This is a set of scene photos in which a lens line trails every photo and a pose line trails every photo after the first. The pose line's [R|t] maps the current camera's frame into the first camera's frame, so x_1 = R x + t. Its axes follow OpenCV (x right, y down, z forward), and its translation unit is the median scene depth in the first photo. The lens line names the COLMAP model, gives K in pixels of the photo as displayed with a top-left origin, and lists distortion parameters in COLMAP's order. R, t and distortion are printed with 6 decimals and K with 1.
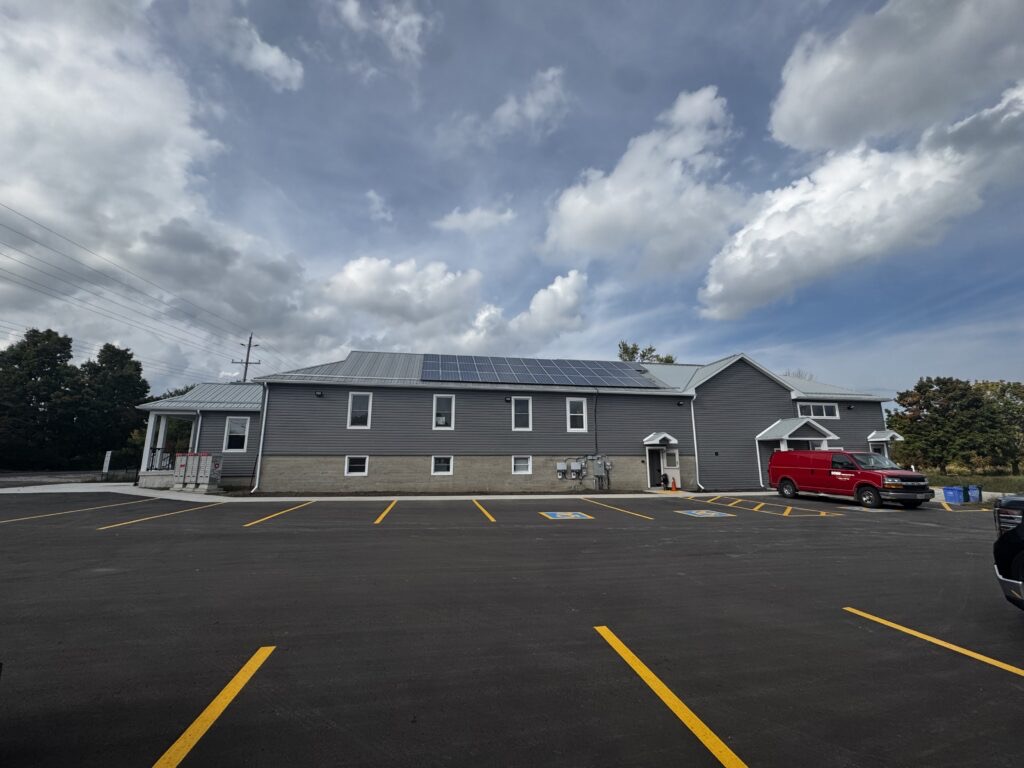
lens RADIAL K [[410.8, 0, 512.0], [0, 410.8, 384.0], [0, 0, 1]] dist [0.000594, 0.000218]
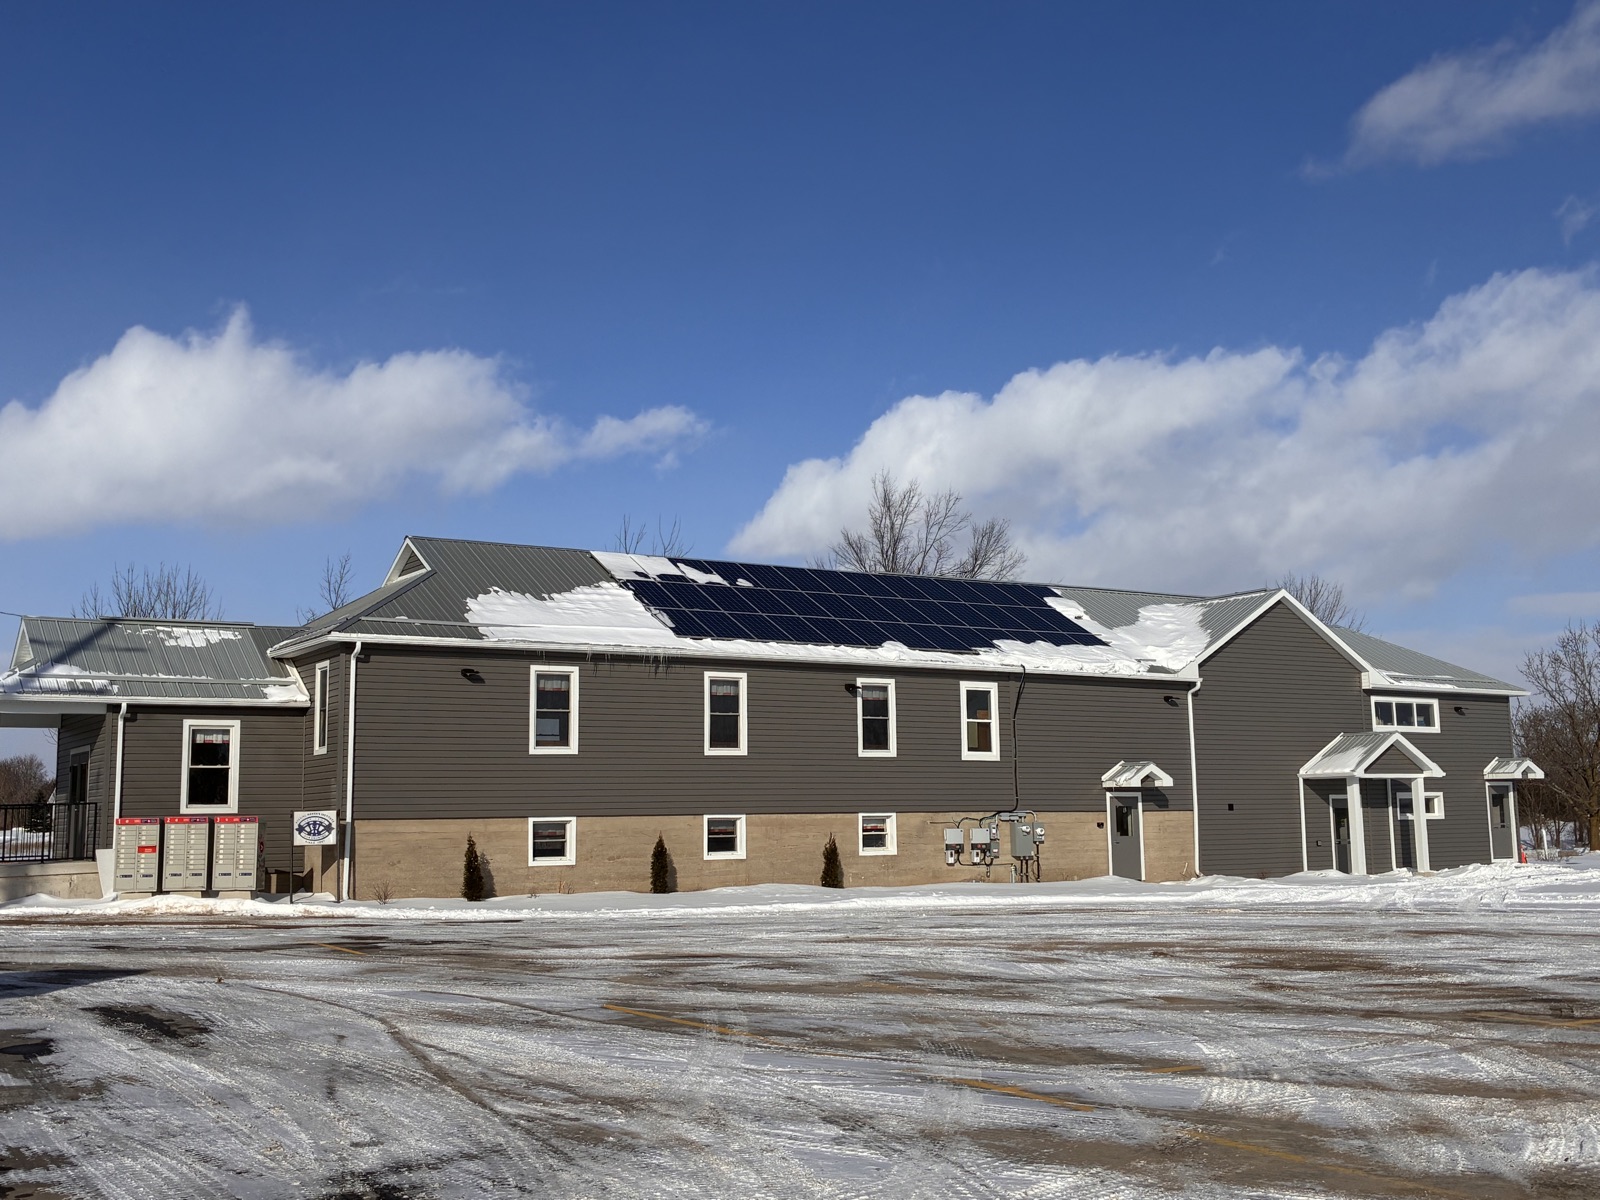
lens RADIAL K [[1734.7, 0, 800.0], [0, 1734.7, 600.0], [0, 0, 1]] dist [0.082004, -0.022098]
pose [[0.926190, 0.038317, 0.375105, -0.725701], [-0.059057, 0.997287, 0.043950, -0.125749], [-0.372403, -0.062859, 0.925940, -0.653640]]
